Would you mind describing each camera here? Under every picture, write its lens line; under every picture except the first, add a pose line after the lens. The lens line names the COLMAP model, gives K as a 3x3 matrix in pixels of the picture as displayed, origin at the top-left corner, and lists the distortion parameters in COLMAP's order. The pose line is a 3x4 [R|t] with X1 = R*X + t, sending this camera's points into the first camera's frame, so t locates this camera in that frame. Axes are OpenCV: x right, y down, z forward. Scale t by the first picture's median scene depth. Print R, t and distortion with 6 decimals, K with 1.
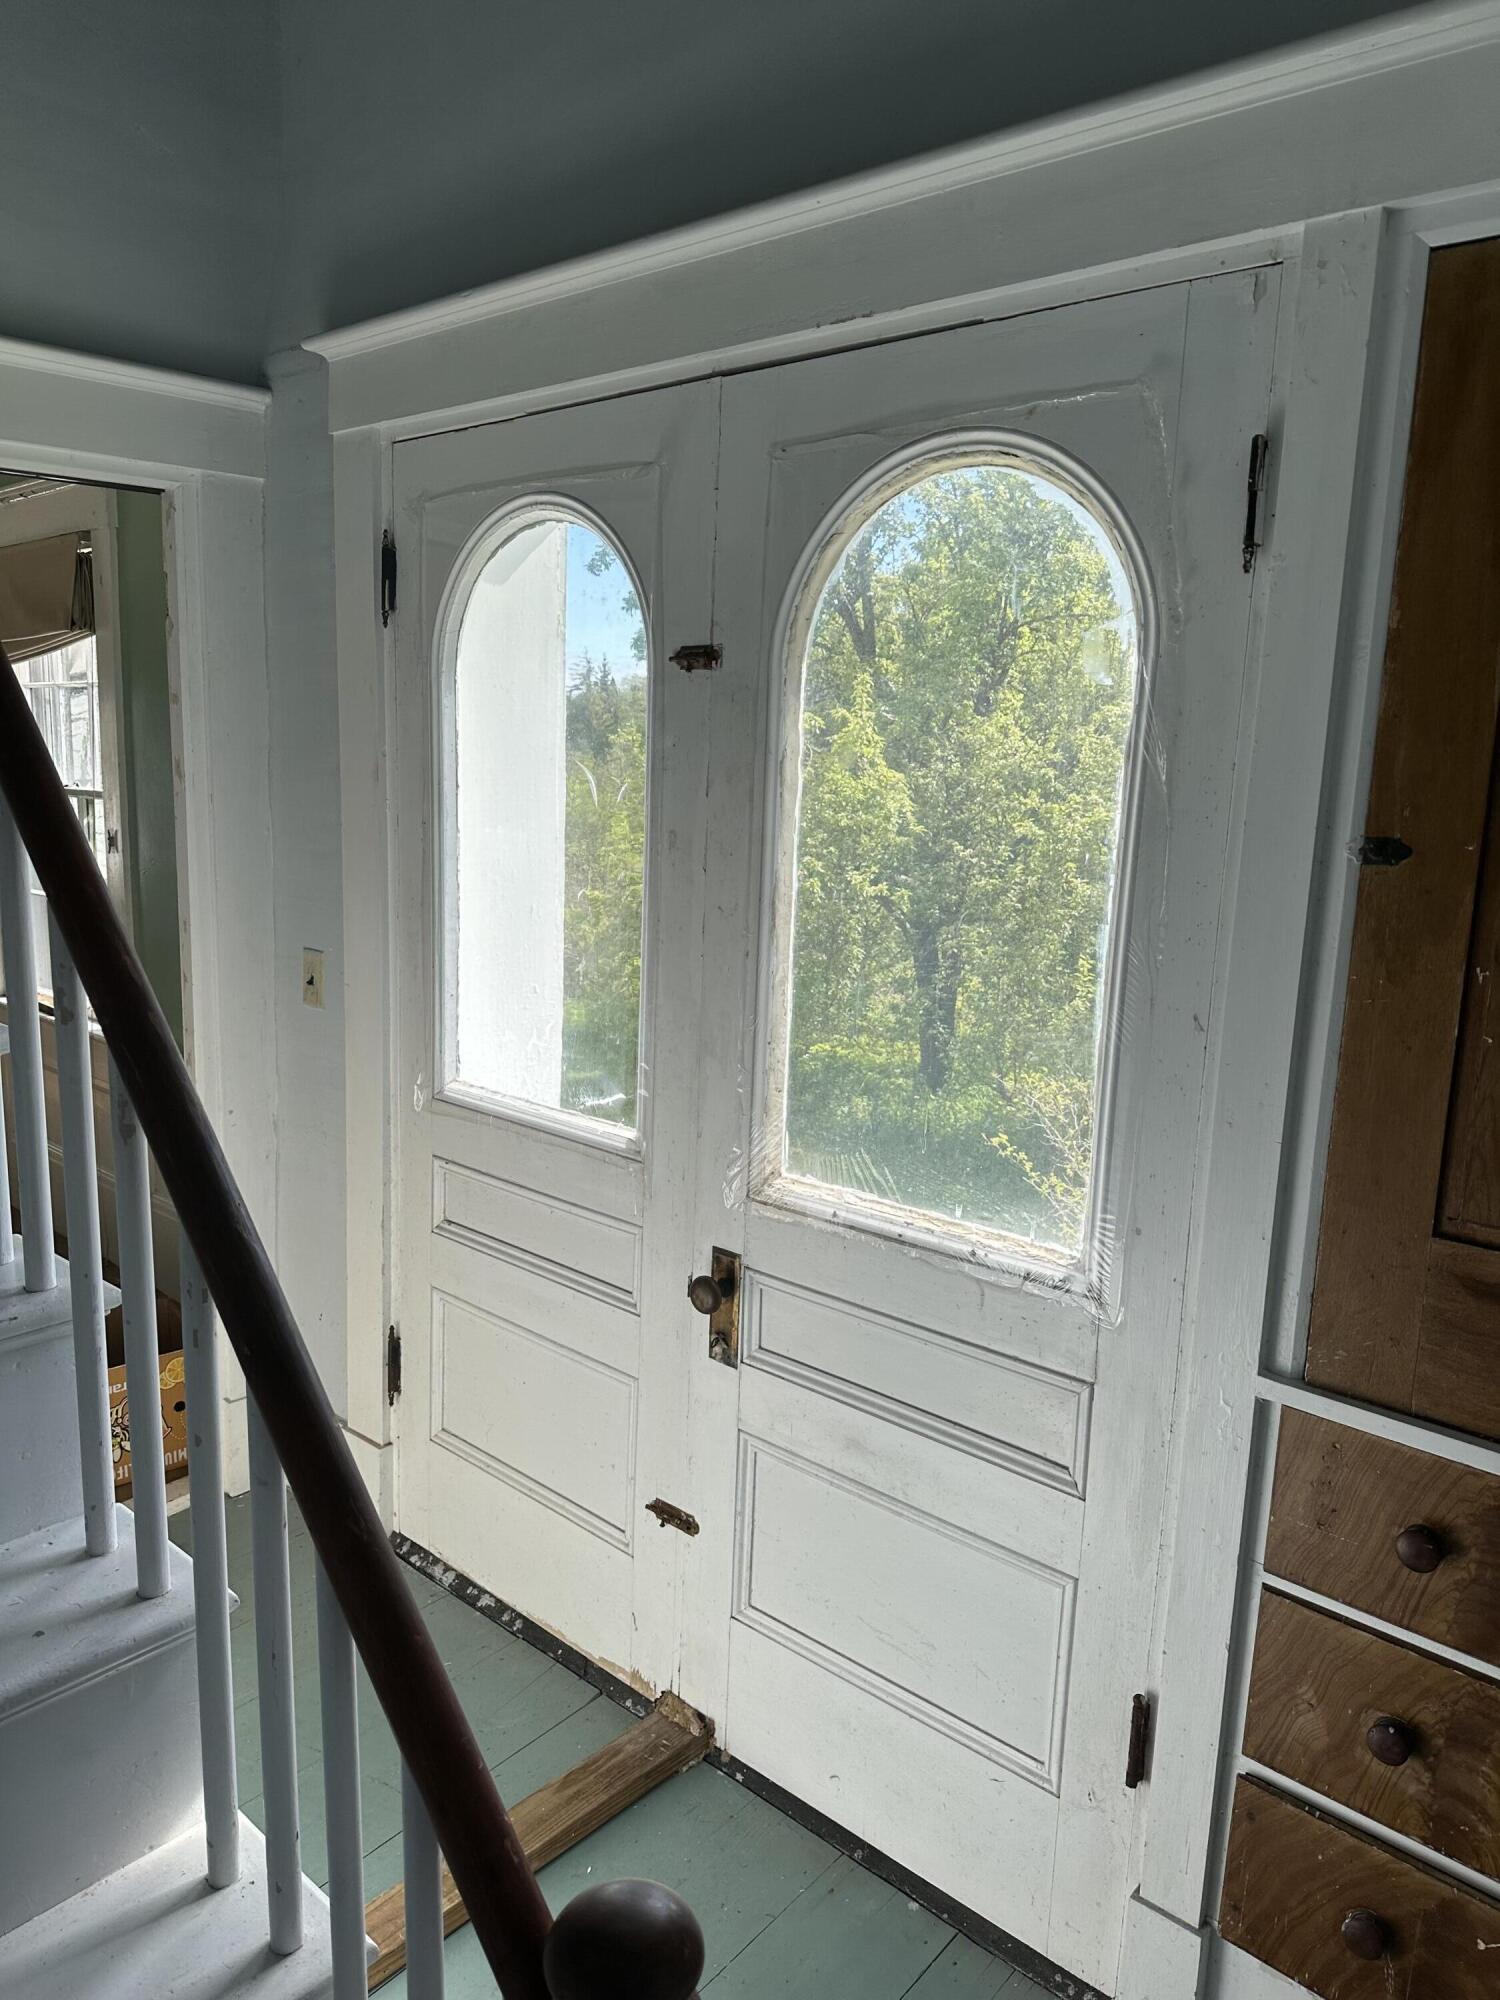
lens RADIAL K [[1410.3, 0, 750.6], [0, 1410.3, 1004.3], [0, 0, 1]] dist [0.003303, 0.001058]
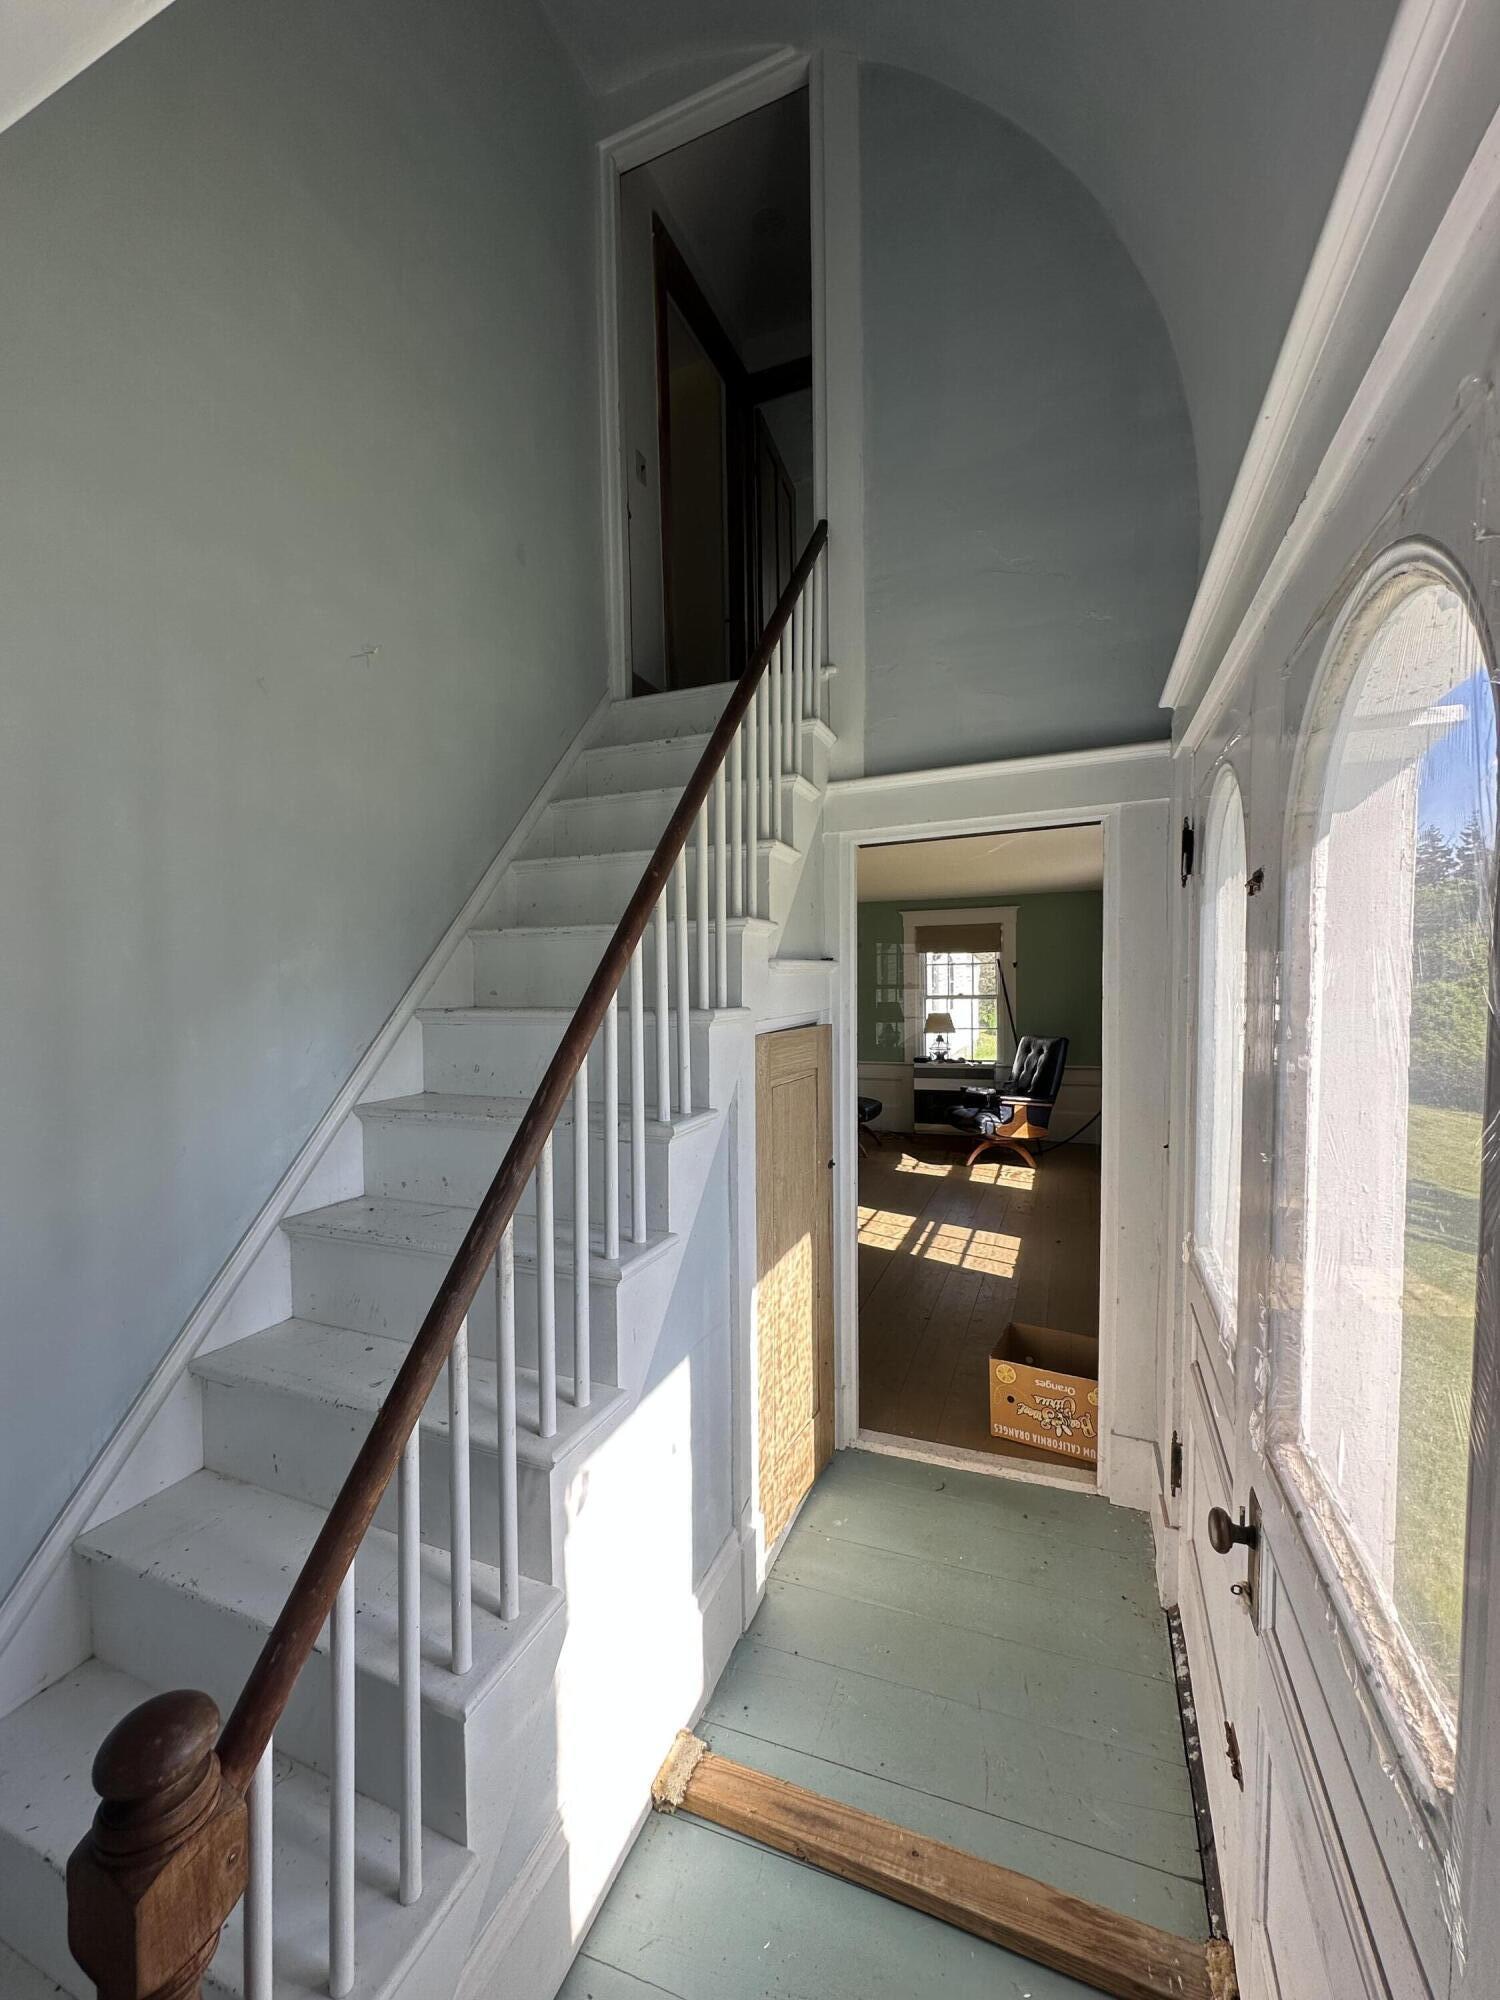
lens RADIAL K [[797.6, 0, 751.0], [0, 797.6, 999.9], [0, 0, 1]] dist [-0.001837, -0.000264]
pose [[0.338563, -0.001087, -0.940943, 0.350930], [-0.146274, 0.987782, -0.053772, -0.070320], [0.929505, 0.155841, 0.334267, 0.434192]]
